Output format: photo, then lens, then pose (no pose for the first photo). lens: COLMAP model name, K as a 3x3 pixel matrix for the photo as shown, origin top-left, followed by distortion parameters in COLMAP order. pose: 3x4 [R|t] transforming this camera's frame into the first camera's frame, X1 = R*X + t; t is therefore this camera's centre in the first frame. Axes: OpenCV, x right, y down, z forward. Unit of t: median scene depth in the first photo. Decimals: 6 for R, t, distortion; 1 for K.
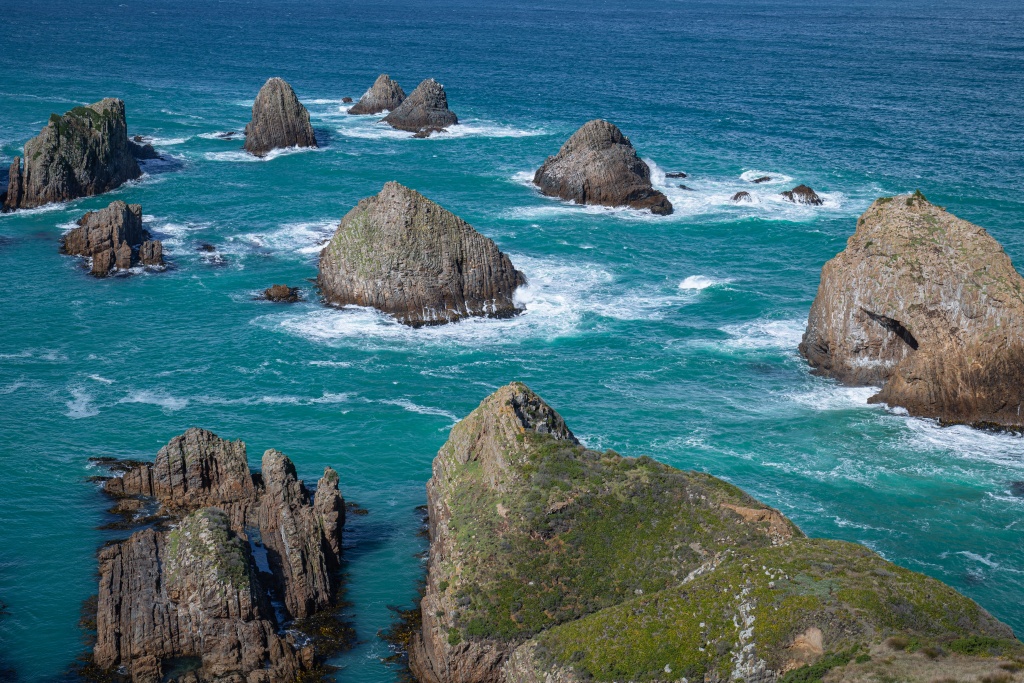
lens RADIAL K [[1894.3, 0, 512.0], [0, 1894.3, 341.5], [0, 0, 1]] dist [0.053331, 0.117316]
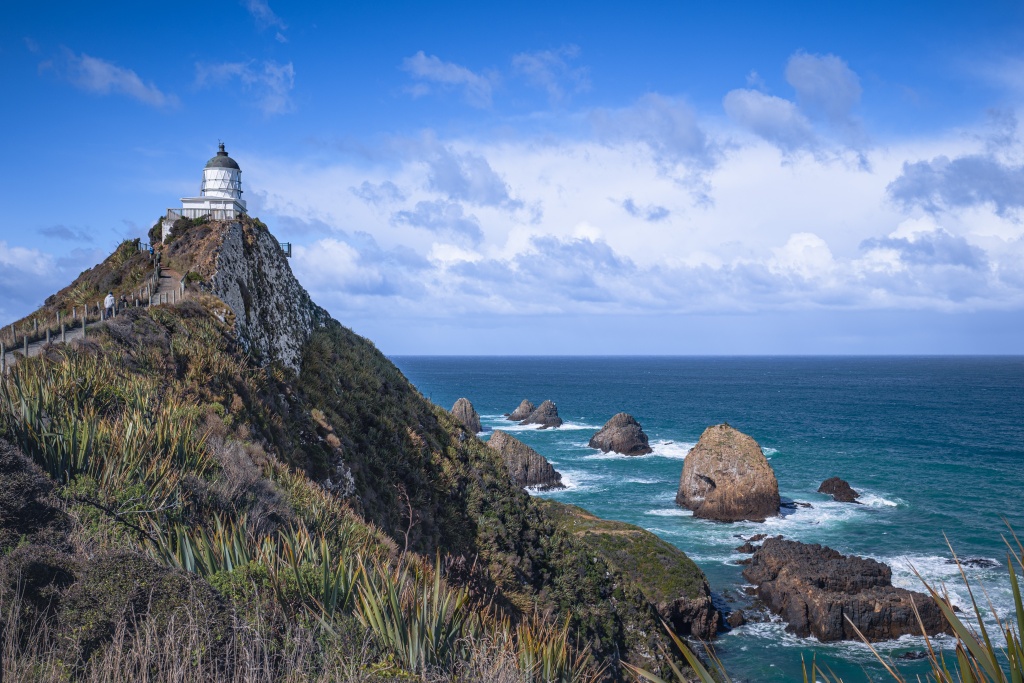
lens RADIAL K [[1894.3, 0, 512.0], [0, 1894.3, 341.5], [0, 0, 1]] dist [0.053331, 0.117316]
pose [[0.984664, -0.018975, -0.173426, 0.355102], [-0.021967, 0.972672, -0.231140, 0.340189], [0.173072, 0.231405, 0.957339, -1.143031]]
